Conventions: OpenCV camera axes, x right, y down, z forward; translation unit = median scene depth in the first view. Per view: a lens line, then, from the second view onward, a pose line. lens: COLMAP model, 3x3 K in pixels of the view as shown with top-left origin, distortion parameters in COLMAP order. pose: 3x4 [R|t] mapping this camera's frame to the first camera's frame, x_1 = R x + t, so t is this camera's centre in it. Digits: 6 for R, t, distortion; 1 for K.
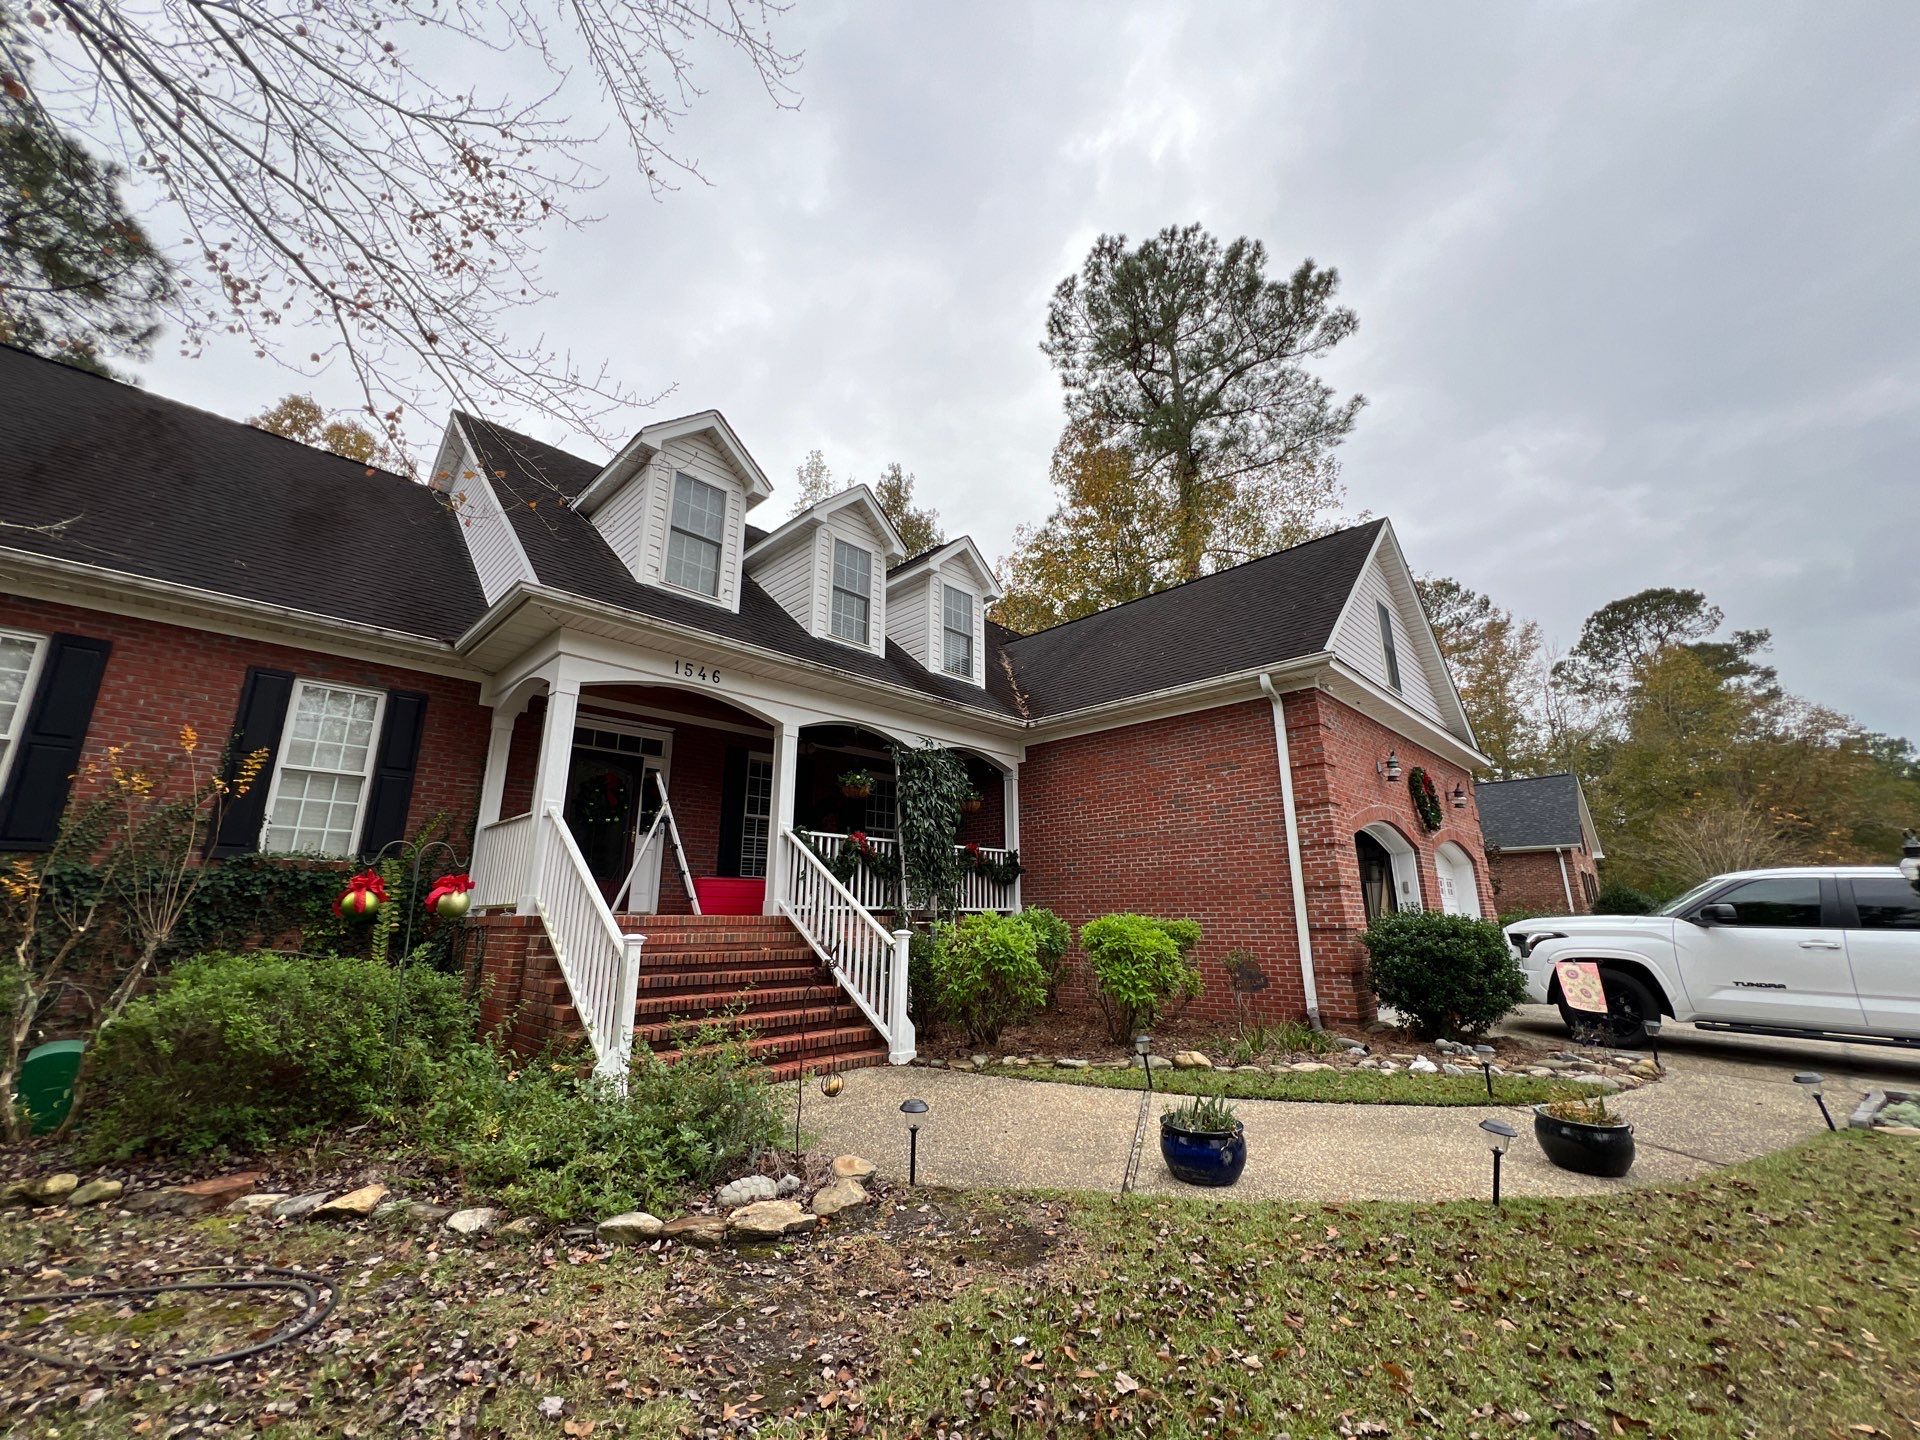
lens RADIAL K [[770.1, 0, 957.5], [0, 770.1, 718.7], [0, 0, 1]] dist [-0.000399, 0.001459]
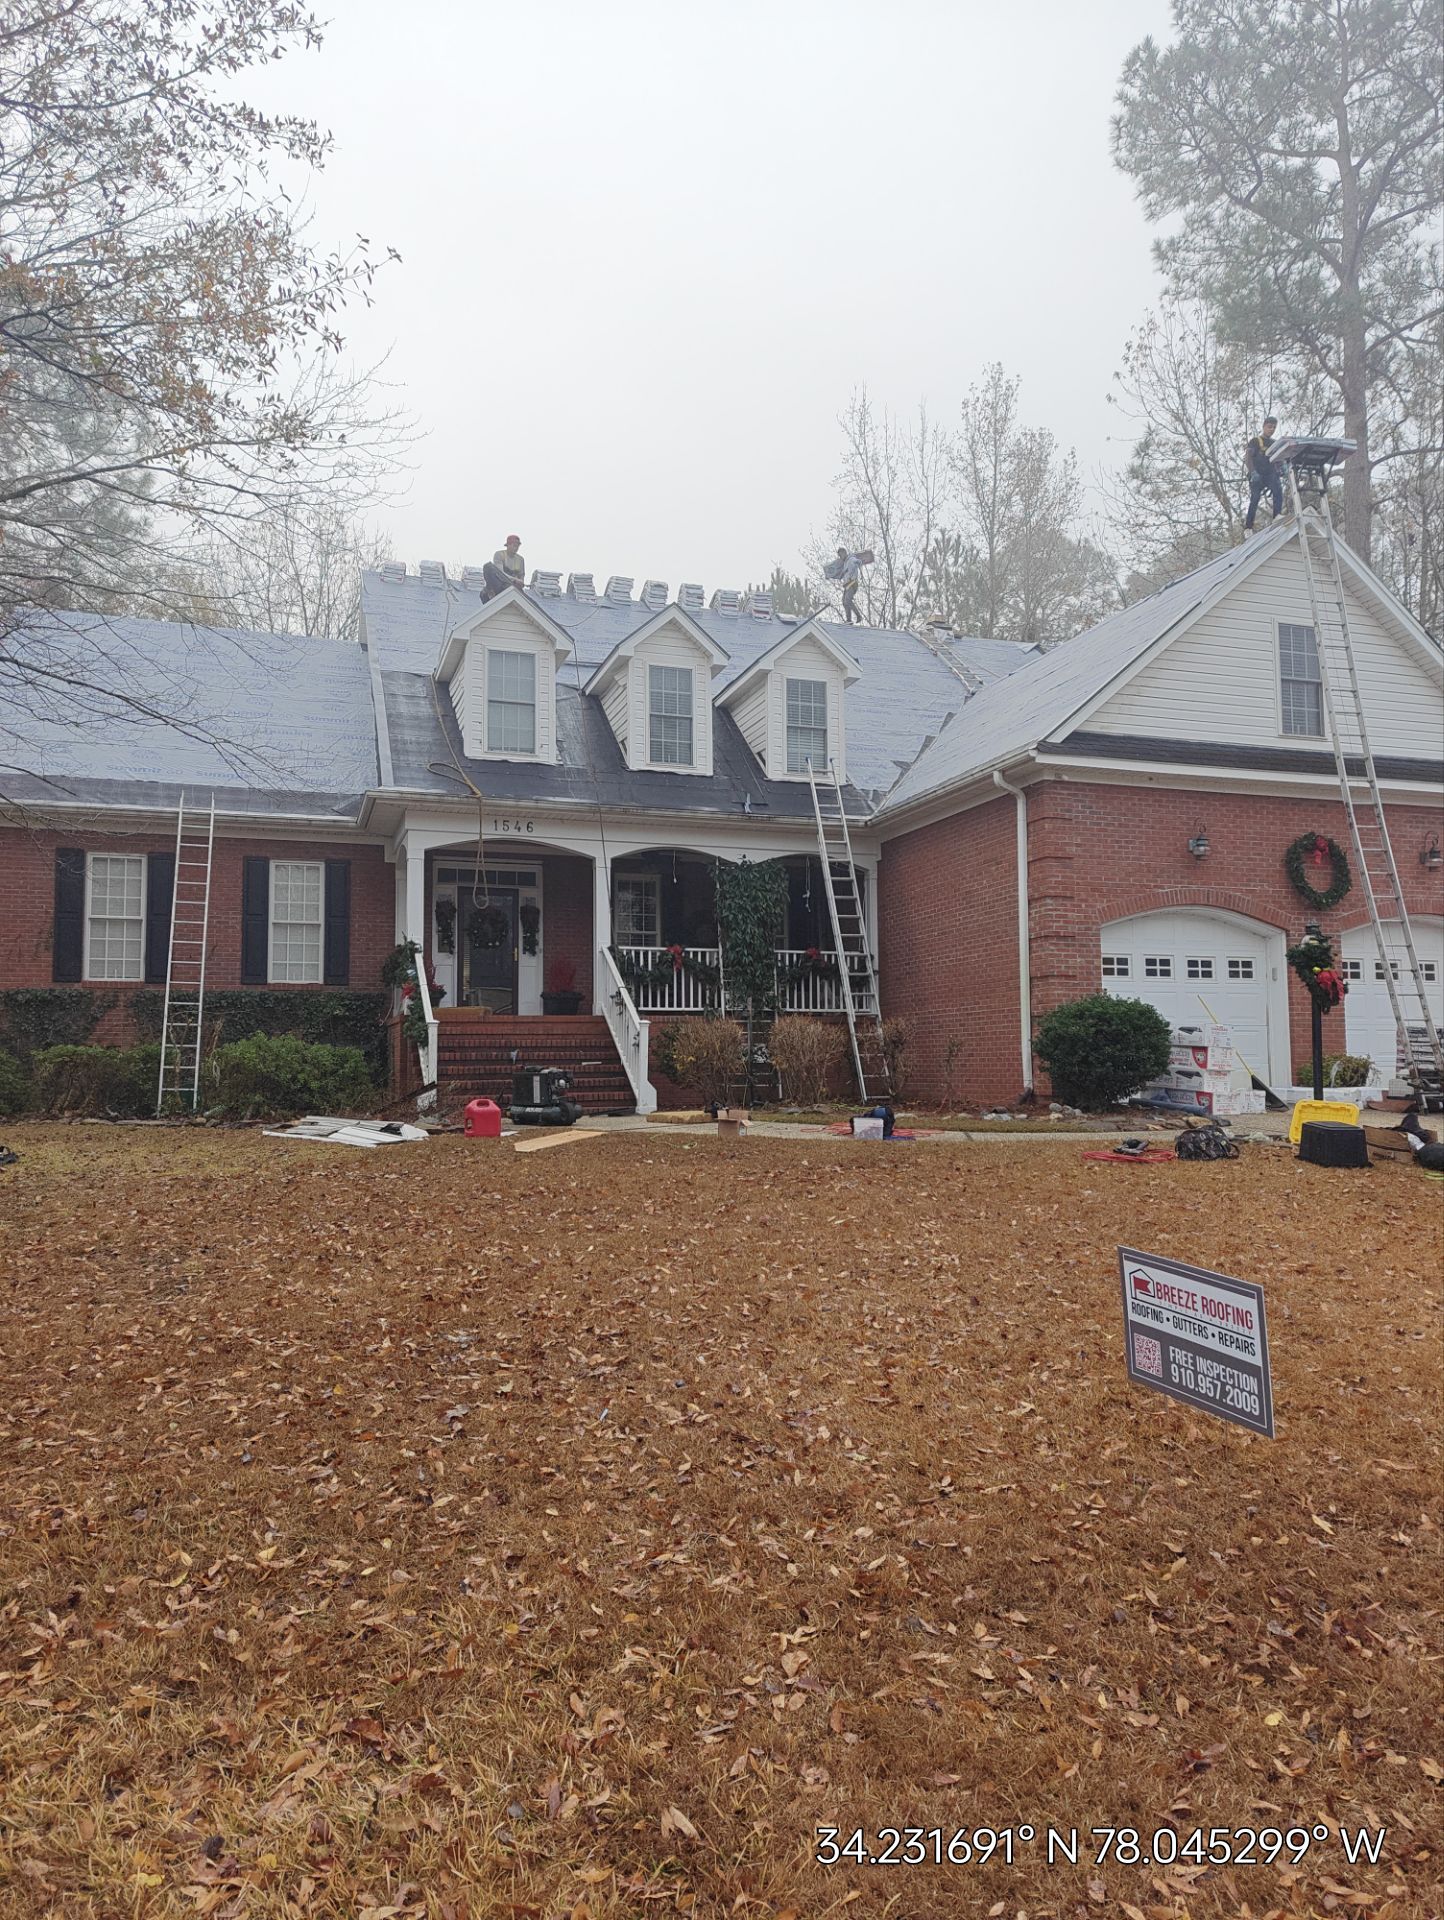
lens RADIAL K [[1335.5, 0, 727.4], [0, 1335.5, 968.9], [0, 0, 1]] dist [0.047543, -0.036791]
pose [[0.893241, -0.038839, -0.447898, 0.841912], [0.118763, 0.981256, 0.151761, -0.109483], [0.433608, -0.188753, 0.881111, -0.723967]]
